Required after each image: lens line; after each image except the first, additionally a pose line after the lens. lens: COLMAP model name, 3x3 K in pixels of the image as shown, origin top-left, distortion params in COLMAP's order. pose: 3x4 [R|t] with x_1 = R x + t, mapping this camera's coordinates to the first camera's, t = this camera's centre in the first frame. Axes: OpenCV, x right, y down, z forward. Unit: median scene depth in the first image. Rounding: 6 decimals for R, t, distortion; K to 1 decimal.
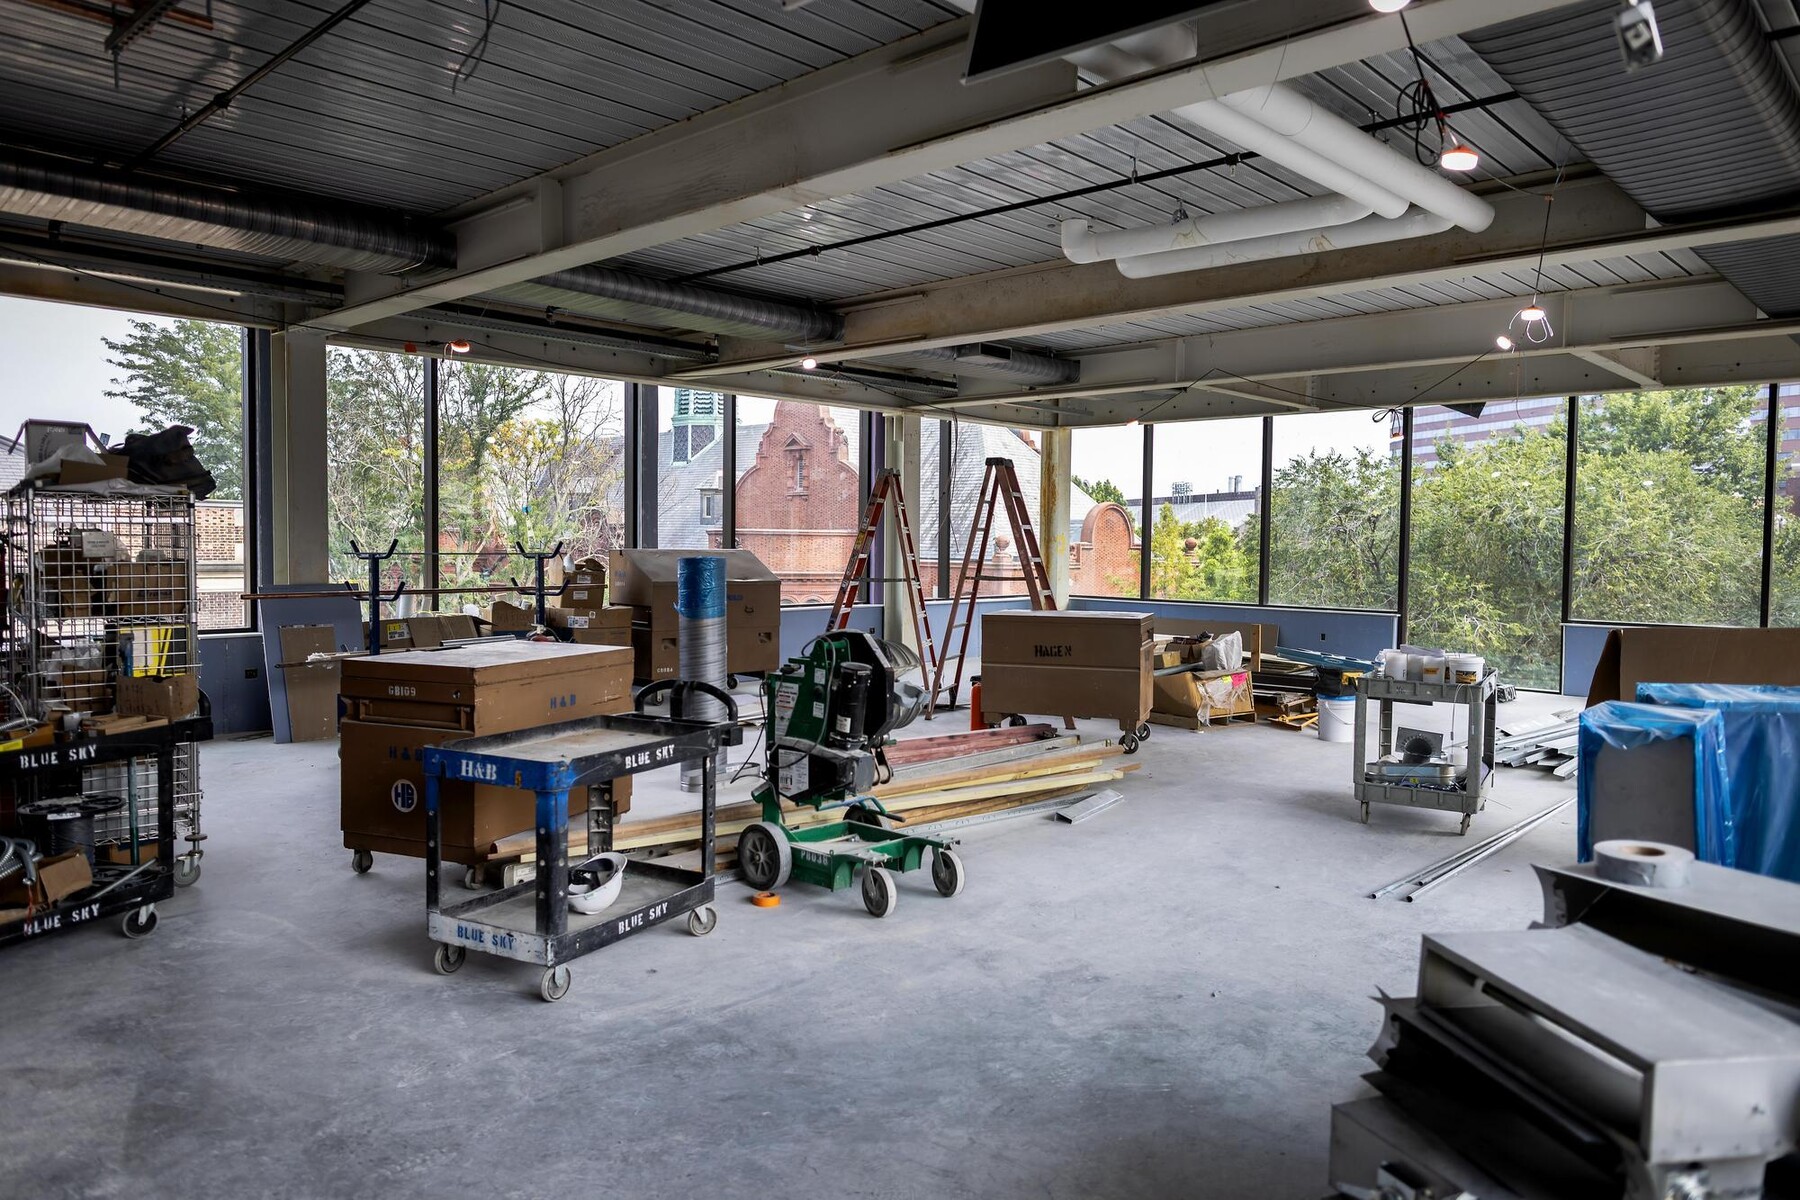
lens RADIAL K [[1216.2, 0, 899.0], [0, 1216.2, 598.1], [0, 0, 1]] dist [0.003150, 0.000574]
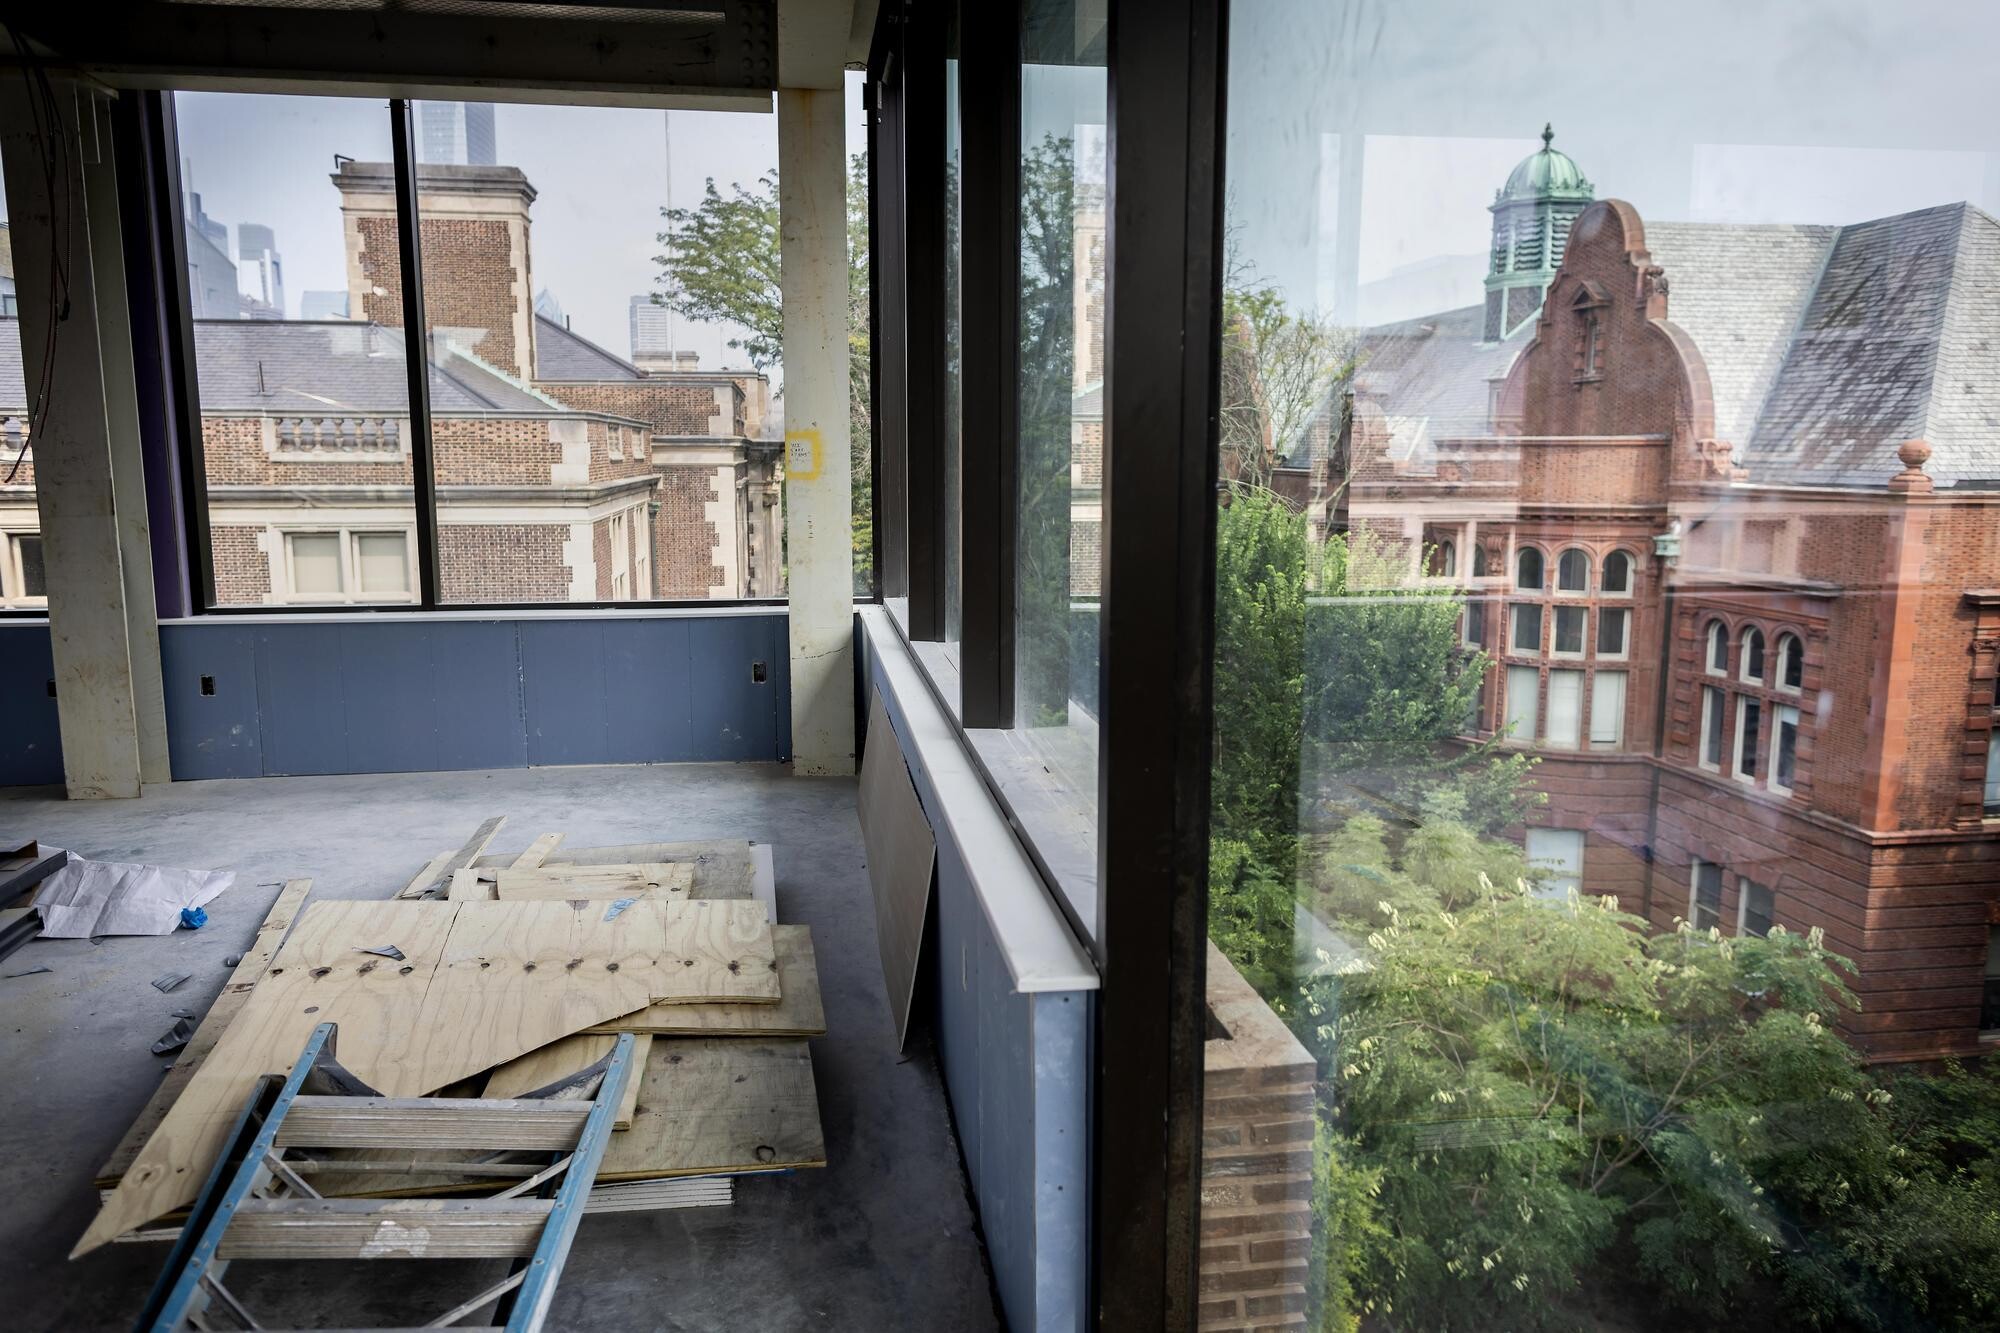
lens RADIAL K [[1351.3, 0, 996.3], [0, 1351.3, 666.2], [0, 0, 1]] dist [0.003150, 0.000574]
pose [[0.775173, 0.089999, -0.625306, 0.134280], [-0.022931, 0.993157, 0.114516, -0.011095], [0.631333, -0.074431, 0.771932, 0.252339]]
